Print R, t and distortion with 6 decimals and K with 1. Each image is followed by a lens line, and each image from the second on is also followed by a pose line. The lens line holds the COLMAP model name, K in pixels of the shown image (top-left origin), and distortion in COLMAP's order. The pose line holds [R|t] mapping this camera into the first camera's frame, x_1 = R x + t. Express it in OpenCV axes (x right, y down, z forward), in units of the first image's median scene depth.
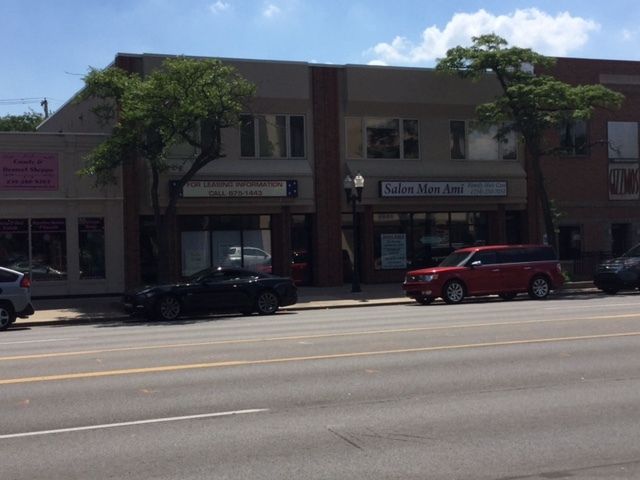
lens RADIAL K [[983.0, 0, 320.9], [0, 983.0, 242.2], [0, 0, 1]] dist [0.032474, 0.000000]
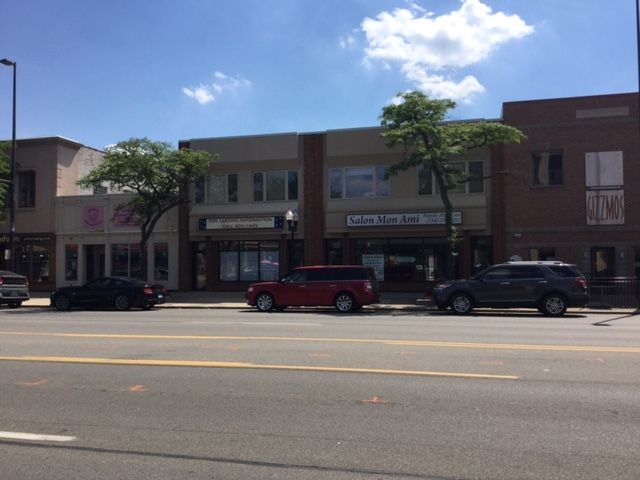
lens RADIAL K [[570.2, 0, 320.0], [0, 570.2, 236.3], [0, 0, 1]] dist [0.062730, -0.008940]
pose [[0.797041, -0.007826, -0.603875, 0.501749], [-0.011274, 0.999549, -0.027833, -0.011052], [0.603820, 0.028992, 0.796593, 0.364823]]
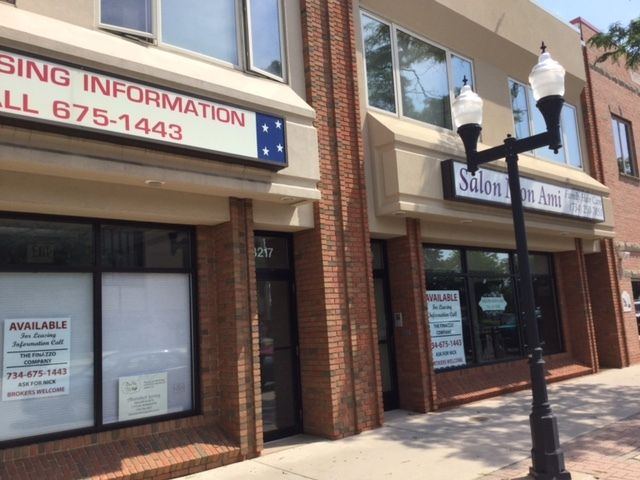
lens RADIAL K [[570.2, 0, 321.4], [0, 570.2, 240.8], [0, 0, 1]] dist [0.062730, -0.008940]
pose [[0.943915, 0.013063, 0.329930, -0.072731], [0.039182, 0.987726, -0.151205, 0.007217], [-0.327856, 0.155652, 0.931817, 0.798549]]
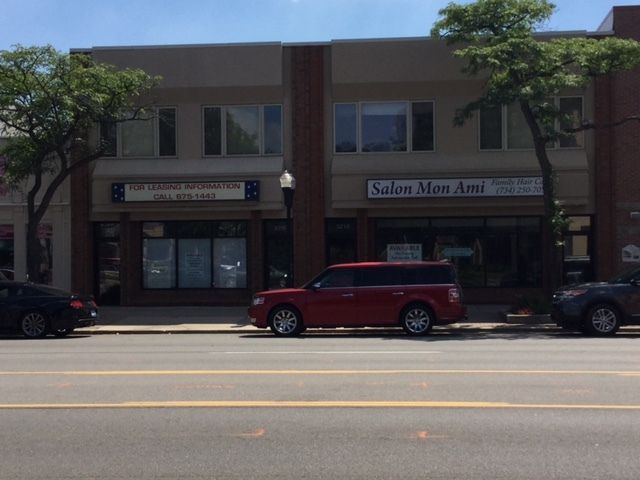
lens RADIAL K [[983.0, 0, 317.2], [0, 983.0, 240.2], [0, 0, 1]] dist [0.032474, 0.000000]
pose [[0.877874, 0.009397, -0.478799, 0.419257], [-0.011716, 0.999930, -0.001857, -0.009665], [0.478748, 0.007240, 0.877923, 0.263423]]
